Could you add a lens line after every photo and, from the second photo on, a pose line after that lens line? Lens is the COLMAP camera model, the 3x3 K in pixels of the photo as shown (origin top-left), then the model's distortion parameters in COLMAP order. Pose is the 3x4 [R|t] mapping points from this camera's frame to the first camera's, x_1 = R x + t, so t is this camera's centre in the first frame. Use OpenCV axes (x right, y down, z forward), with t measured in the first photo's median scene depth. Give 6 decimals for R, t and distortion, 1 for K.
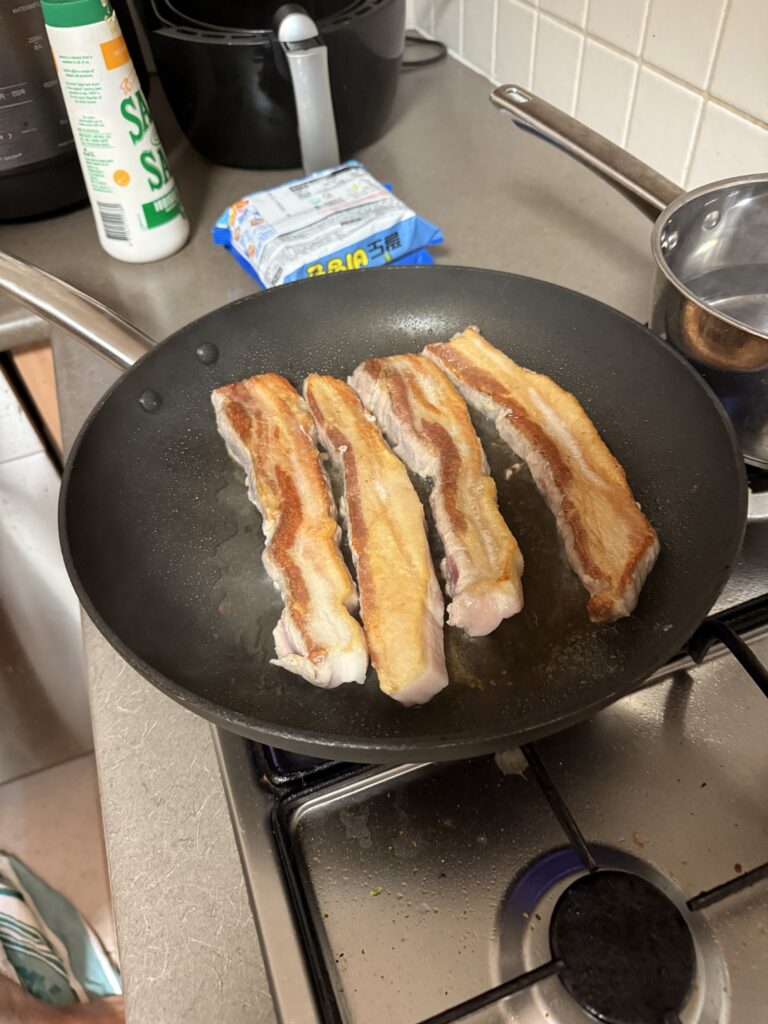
lens RADIAL K [[713.6, 0, 384.0], [0, 713.6, 512.0], [0, 0, 1]] dist [-0.013645, -0.001927]
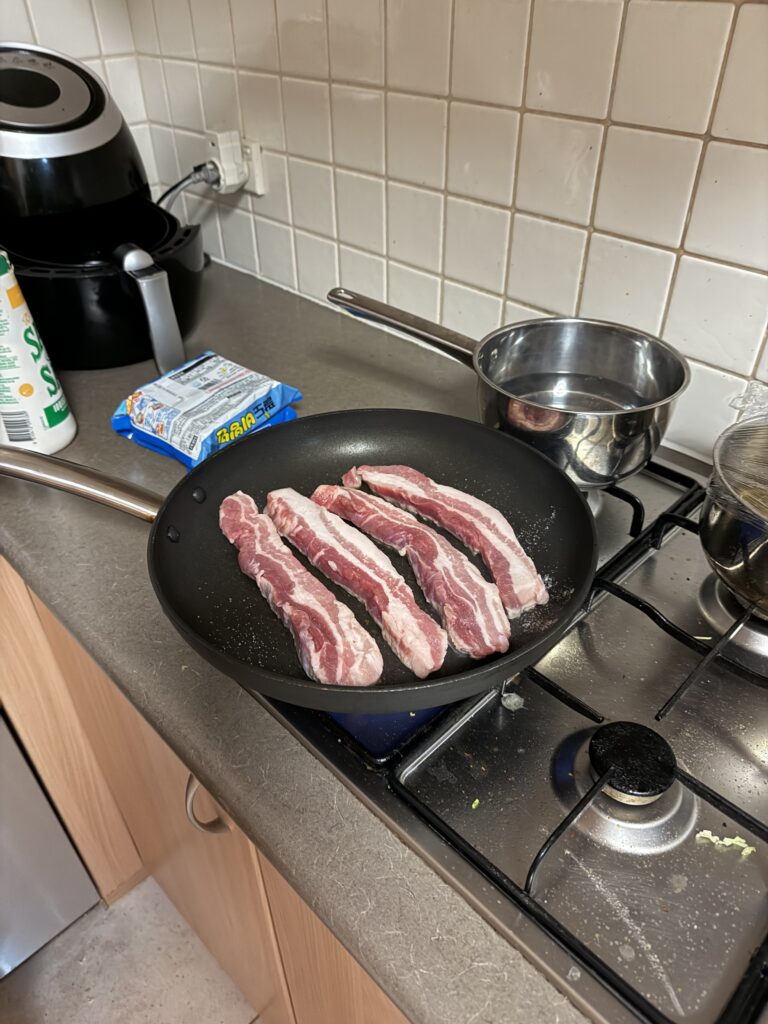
lens RADIAL K [[741.0, 0, 367.7], [0, 741.0, 511.6], [0, 0, 1]] dist [0.011520, -0.002293]
pose [[0.918856, -0.205810, 0.336669, -0.307050], [0.273137, 0.947502, -0.166240, 0.080712], [-0.284781, 0.244708, 0.926832, -0.255954]]
